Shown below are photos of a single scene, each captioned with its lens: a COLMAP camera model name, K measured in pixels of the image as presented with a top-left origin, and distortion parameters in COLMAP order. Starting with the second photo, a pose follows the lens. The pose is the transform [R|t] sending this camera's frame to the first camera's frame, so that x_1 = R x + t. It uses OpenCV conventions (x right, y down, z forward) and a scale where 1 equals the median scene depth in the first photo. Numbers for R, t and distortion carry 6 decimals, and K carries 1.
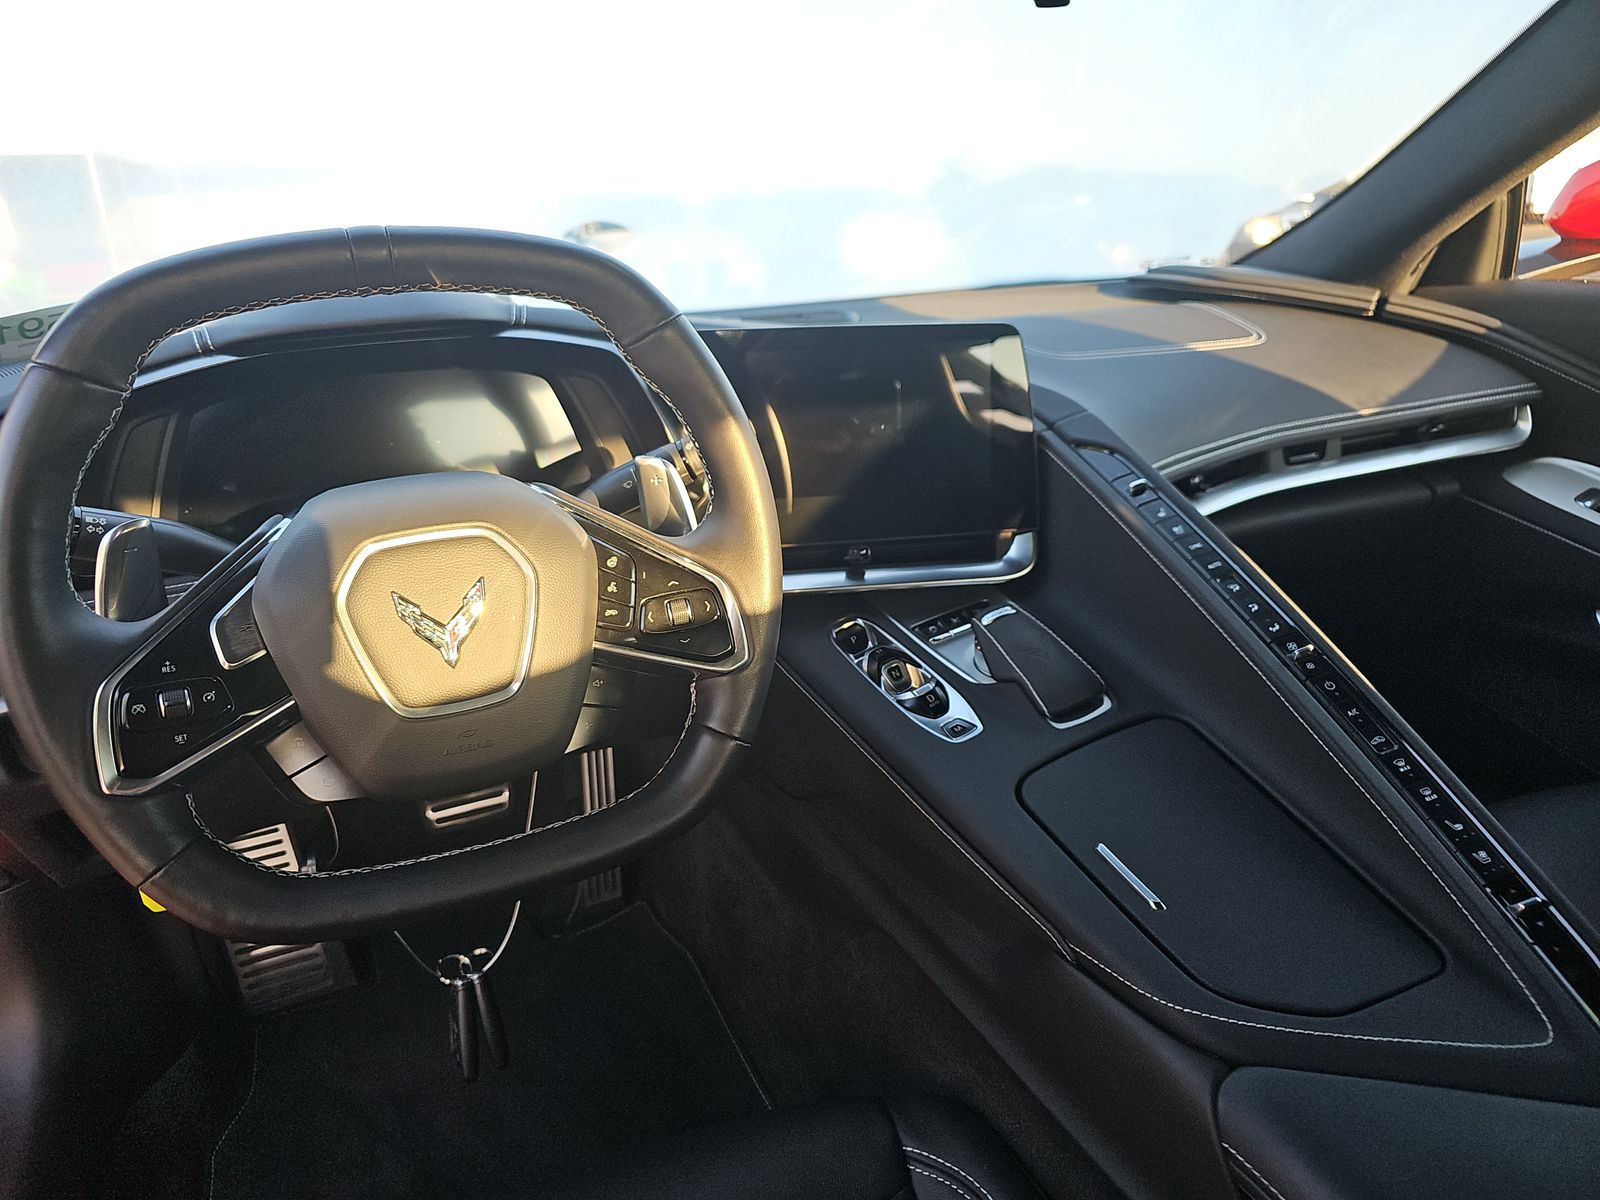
lens RADIAL K [[1076.4, 0, 801.6], [0, 1076.4, 601.4], [0, 0, 1]] dist [0.007103, -0.006979]
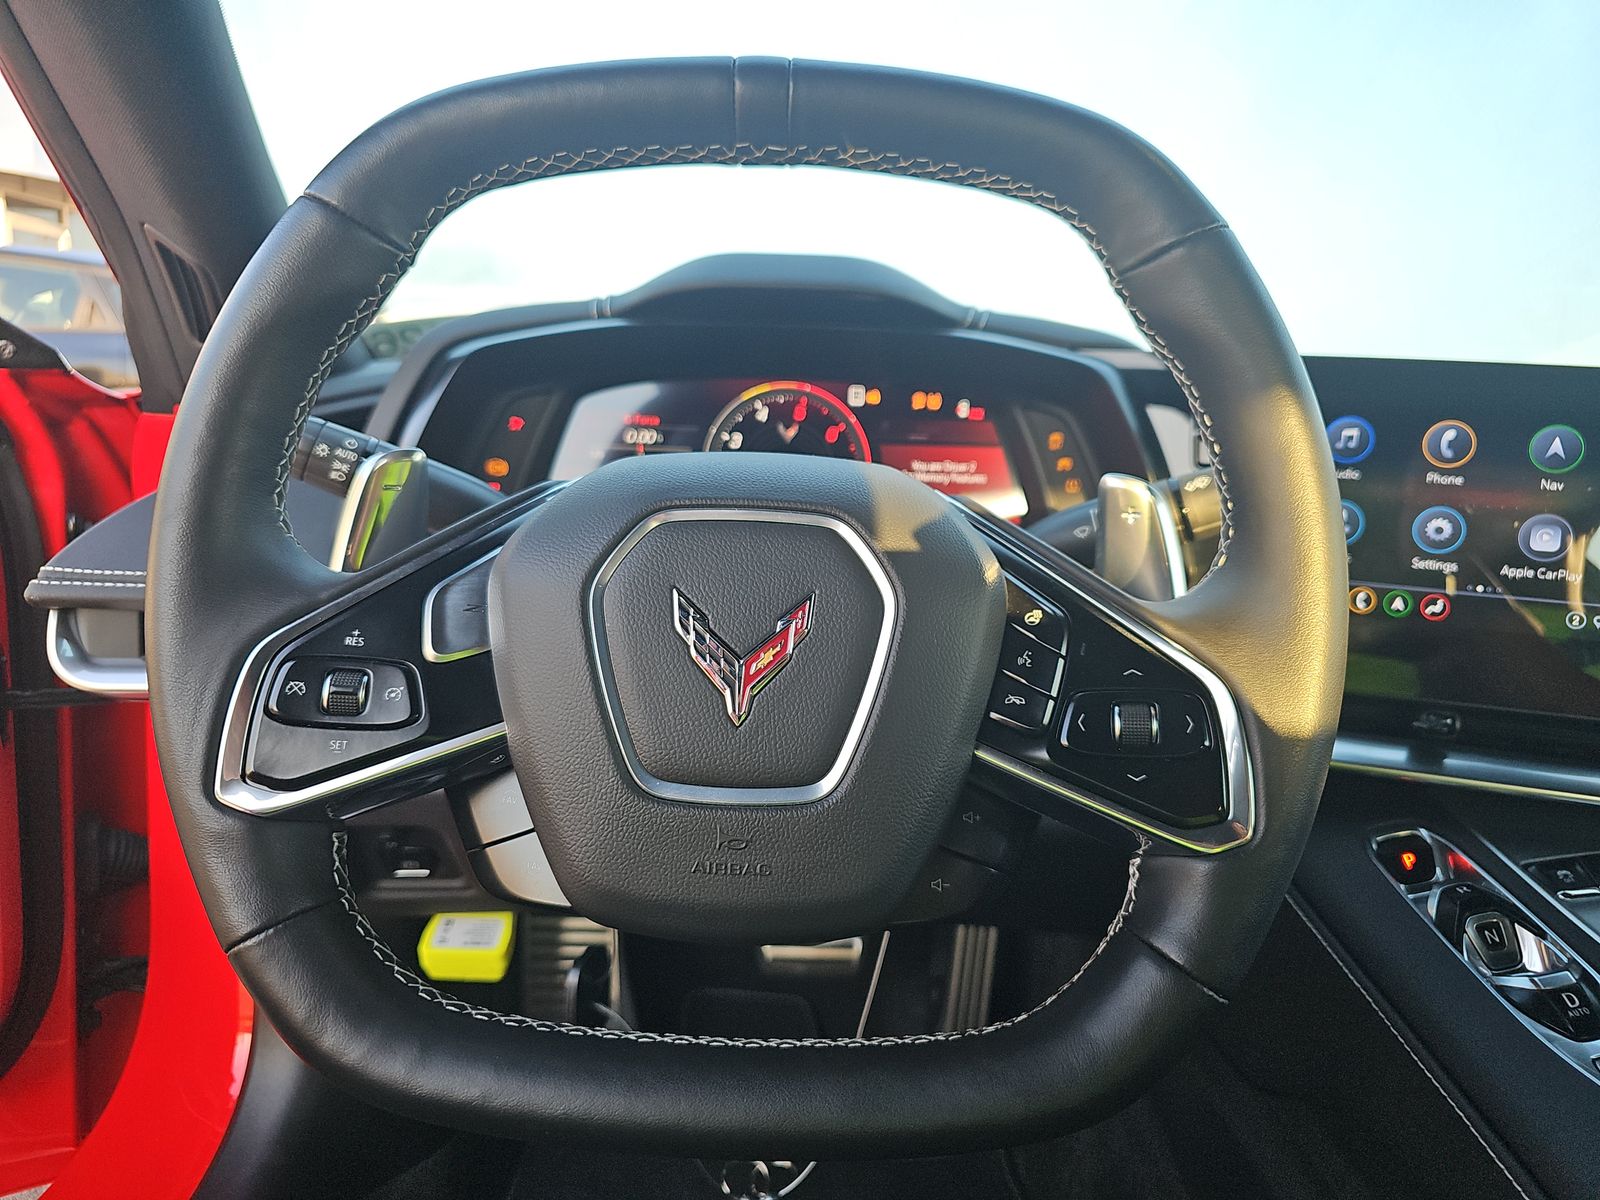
lens RADIAL K [[1076.4, 0, 799.7], [0, 1076.4, 606.3], [0, 0, 1]] dist [0.007103, -0.006979]
pose [[0.901259, 0.153377, -0.405226, -0.040655], [-0.210479, 0.972465, -0.100049, 0.032291], [0.378723, 0.175462, 0.908726, 0.315447]]
